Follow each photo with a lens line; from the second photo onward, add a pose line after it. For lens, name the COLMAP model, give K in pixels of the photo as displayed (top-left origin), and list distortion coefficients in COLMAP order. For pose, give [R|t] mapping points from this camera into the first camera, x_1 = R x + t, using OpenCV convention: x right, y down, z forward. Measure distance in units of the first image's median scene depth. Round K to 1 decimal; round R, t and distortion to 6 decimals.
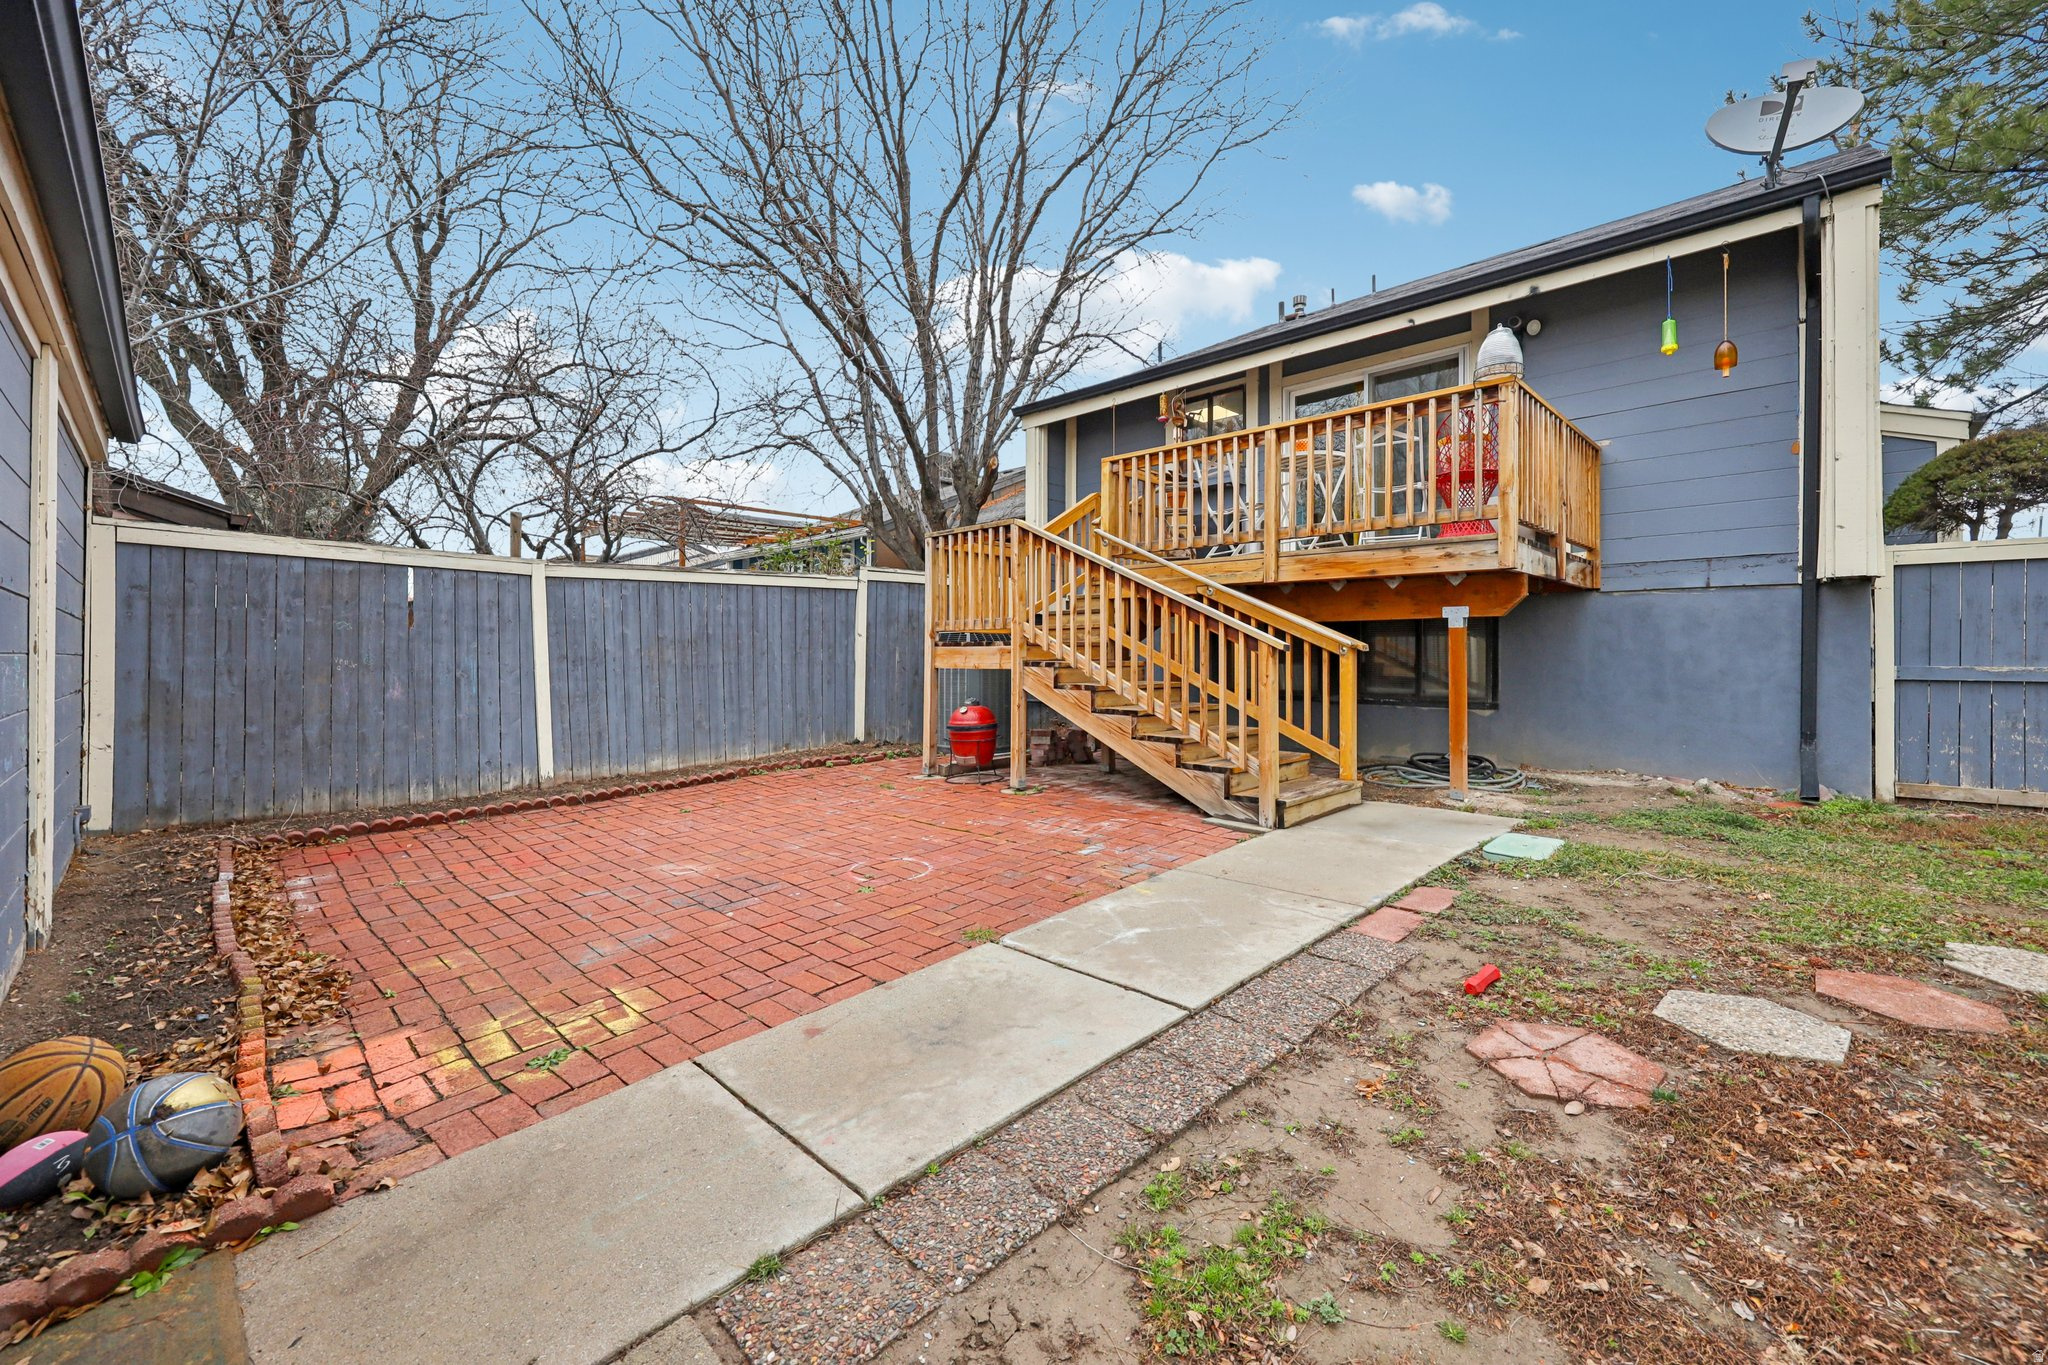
lens RADIAL K [[821.4, 0, 1029.0], [0, 821.4, 654.3], [0, 0, 1]] dist [-0.000962, 0.000049]
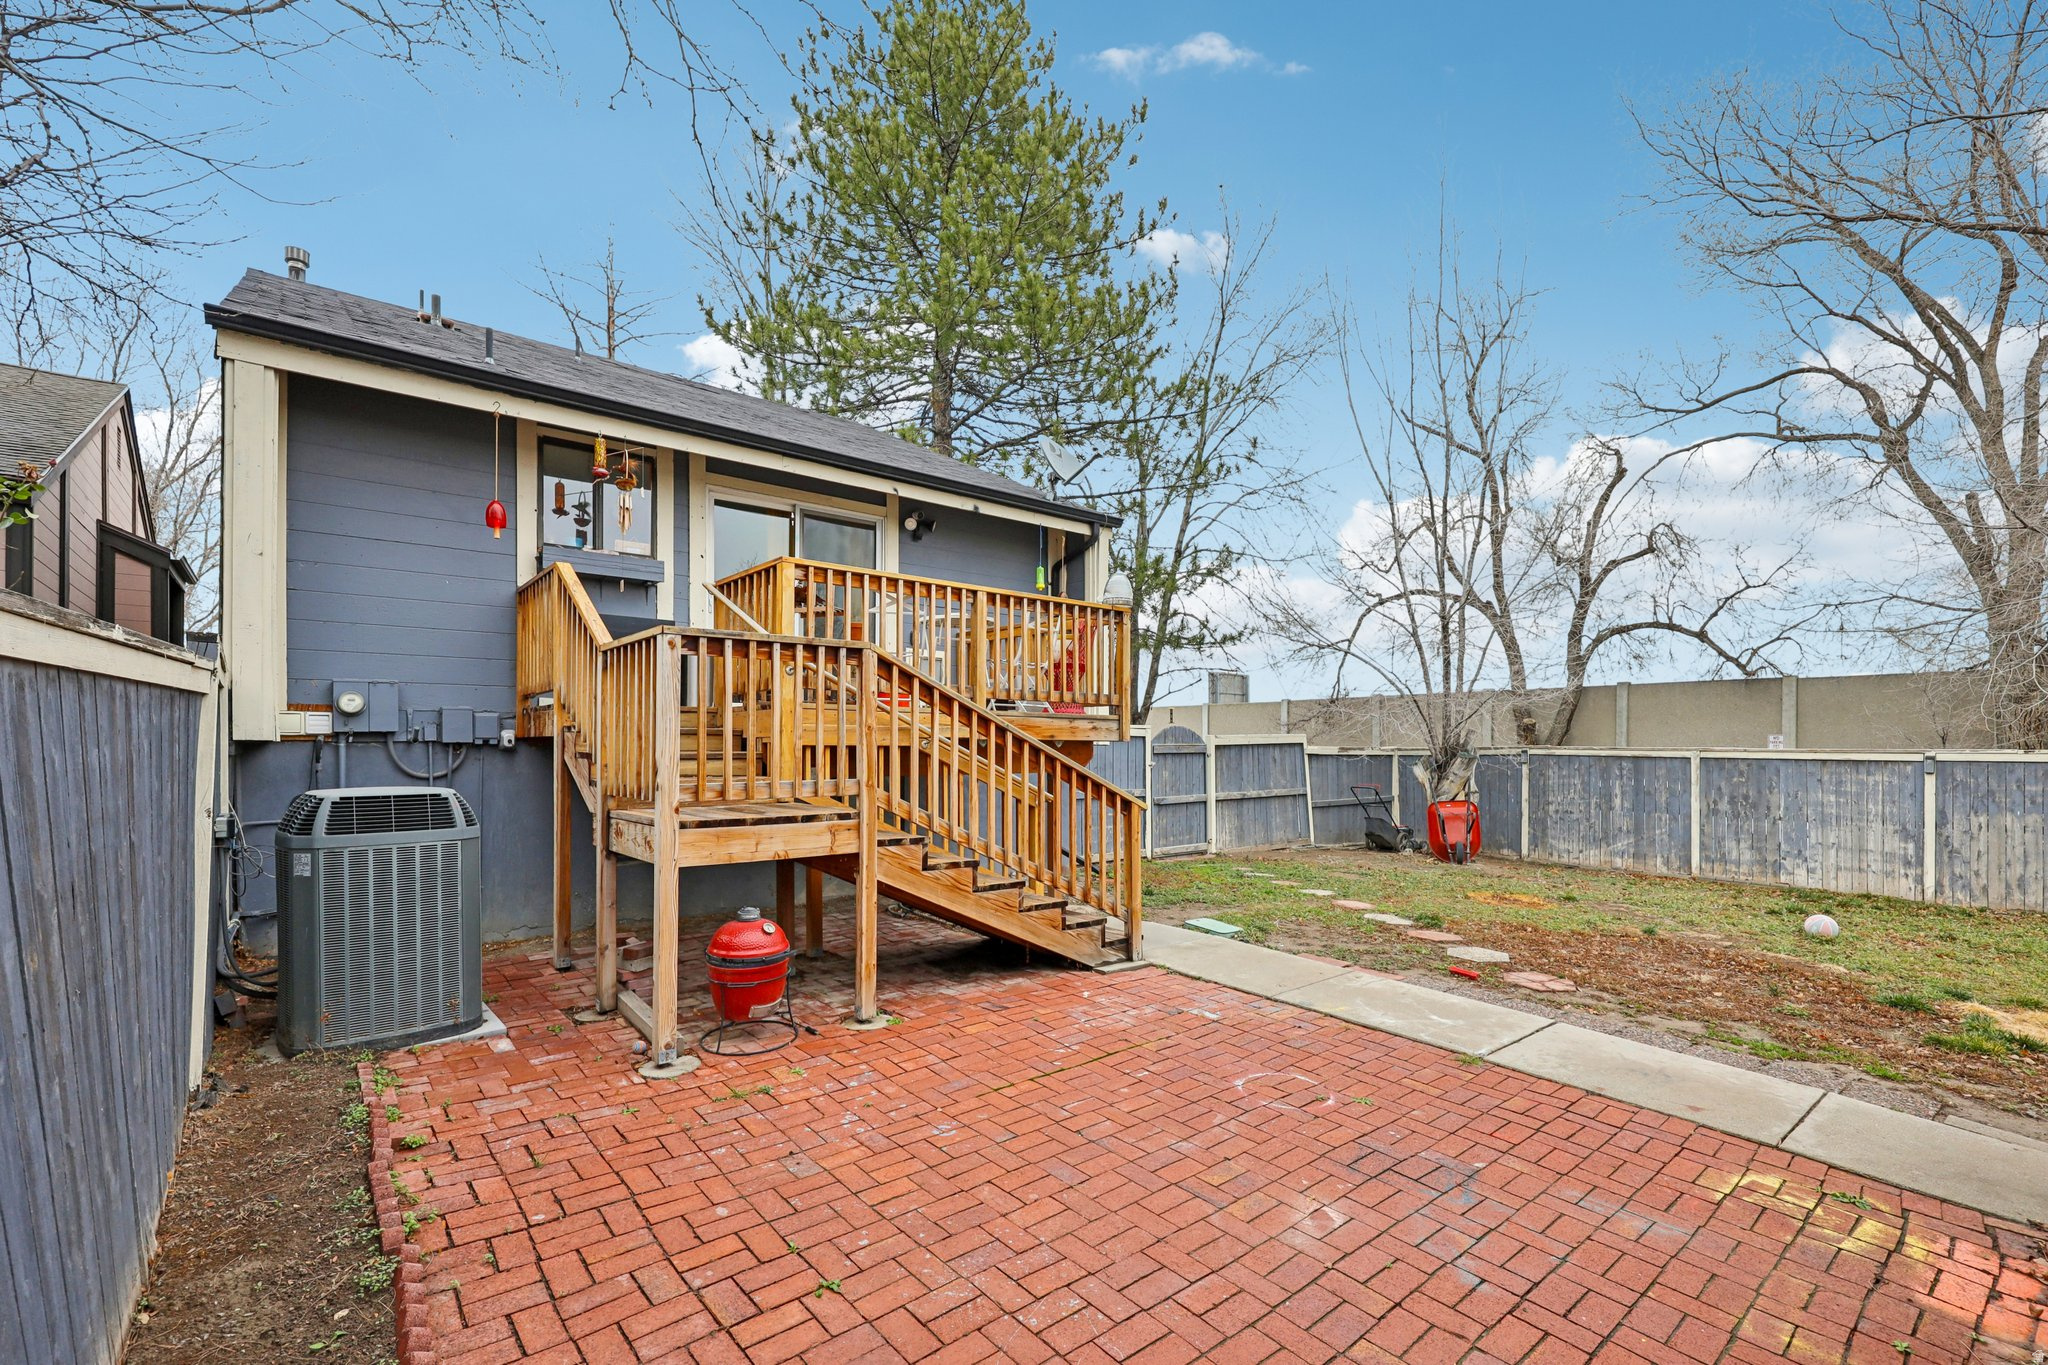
lens RADIAL K [[905.9, 0, 1012.1], [0, 905.9, 746.0], [0, 0, 1]] dist [0.002935, 0.000927]
pose [[0.120630, 0.001417, 0.992697, -0.846346], [-0.000933, 0.999999, -0.001314, -0.079375], [-0.992697, -0.000767, 0.120631, 0.840812]]
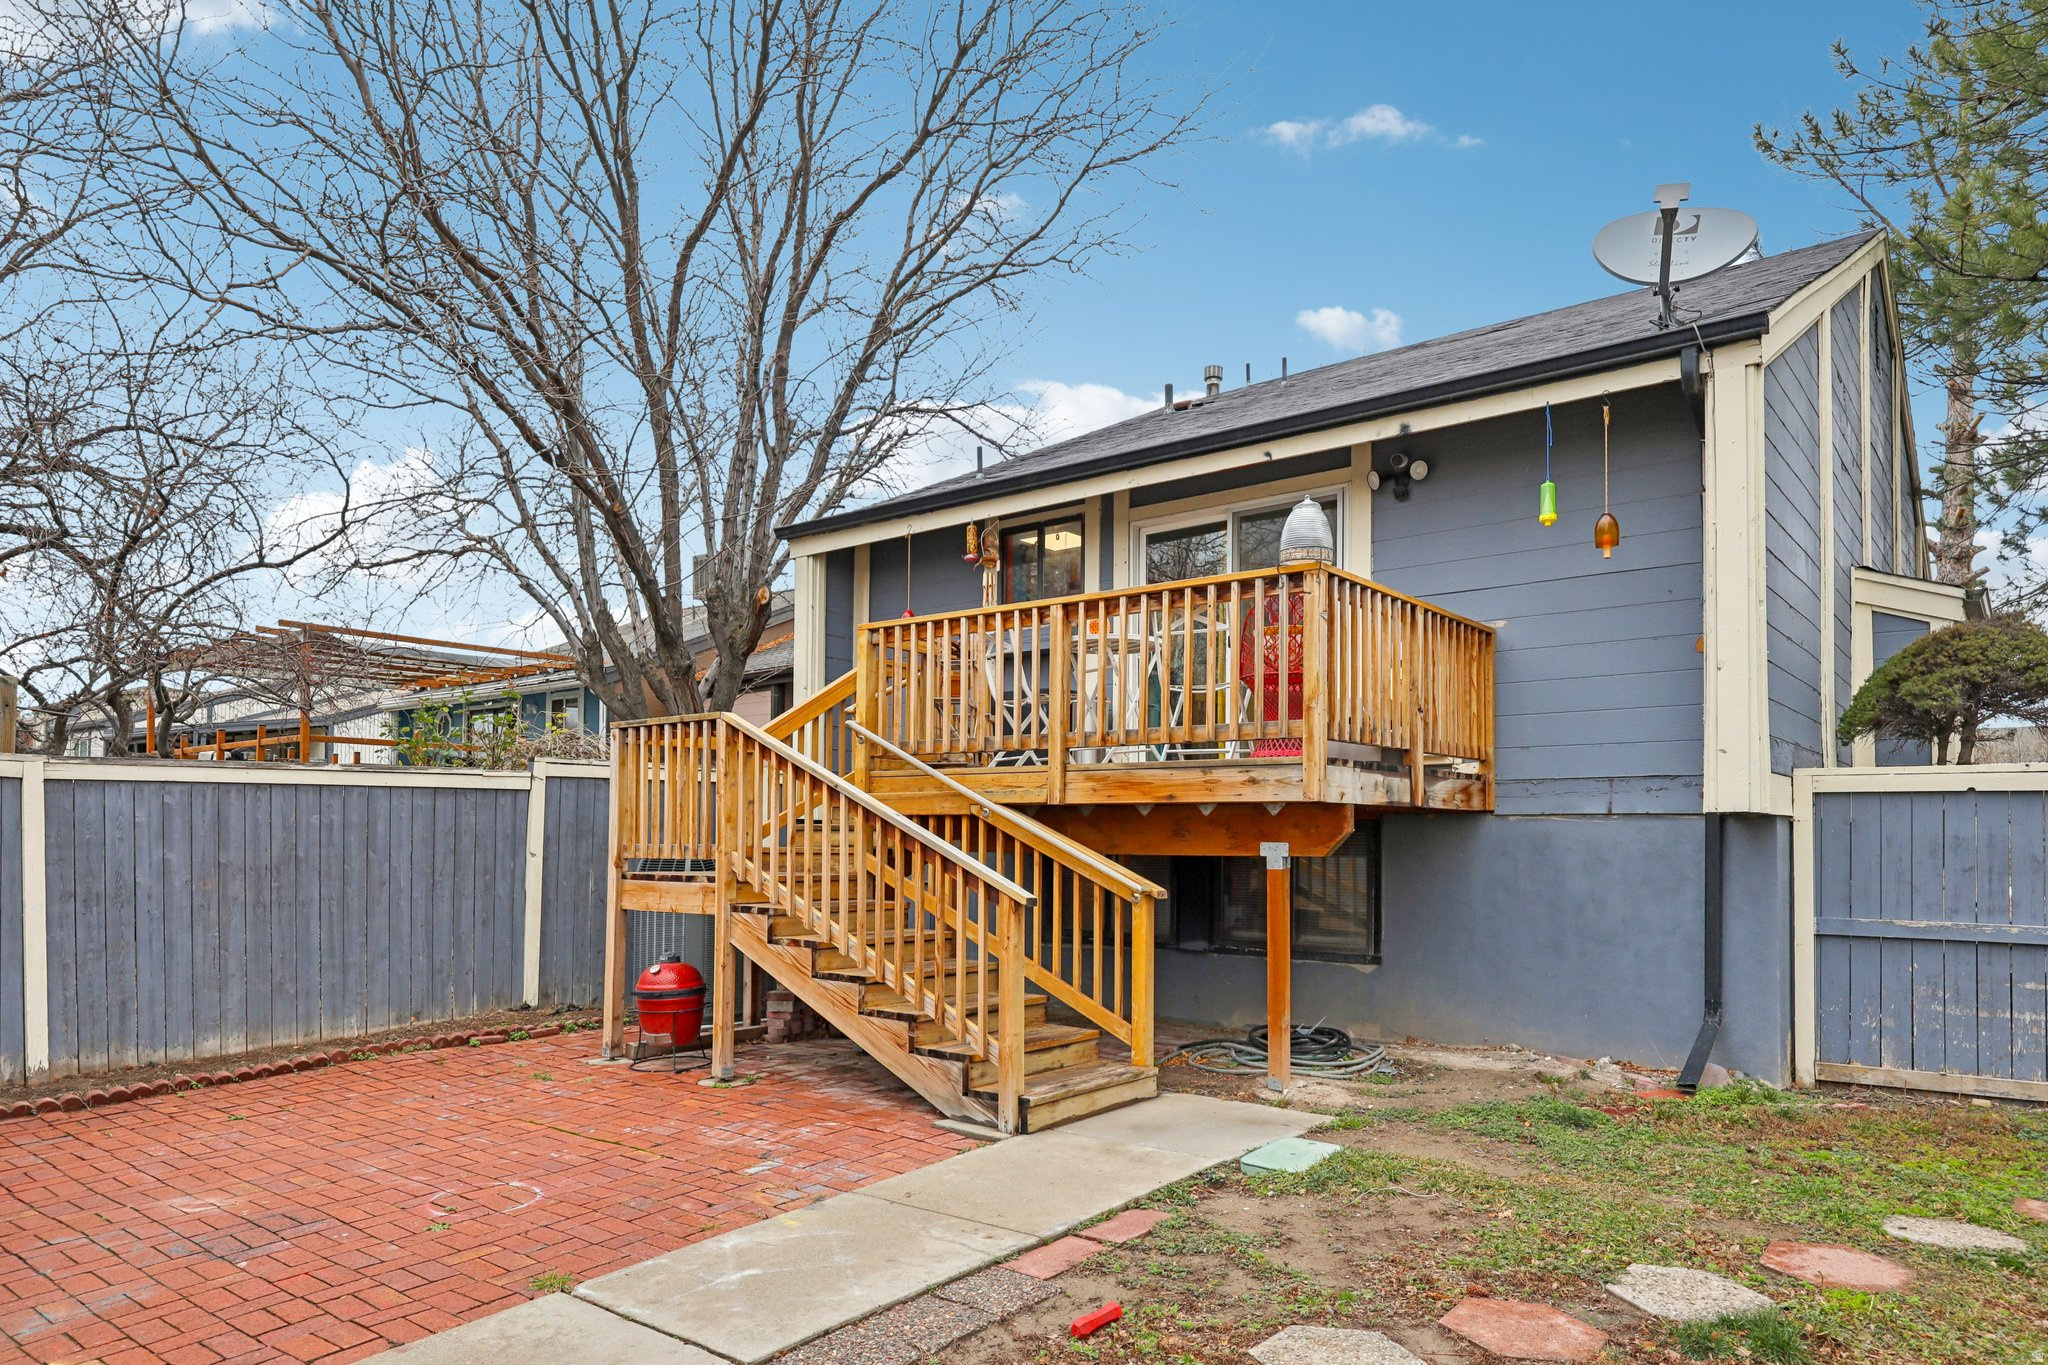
lens RADIAL K [[1254.1, 0, 1013.5], [0, 1254.1, 815.3], [0, 0, 1]] dist [0.004292, -0.001860]
pose [[0.995661, 0.008707, 0.092644, 0.150633], [-0.006671, 0.999730, -0.022267, -0.052159], [-0.092813, 0.021553, 0.995450, -0.156563]]
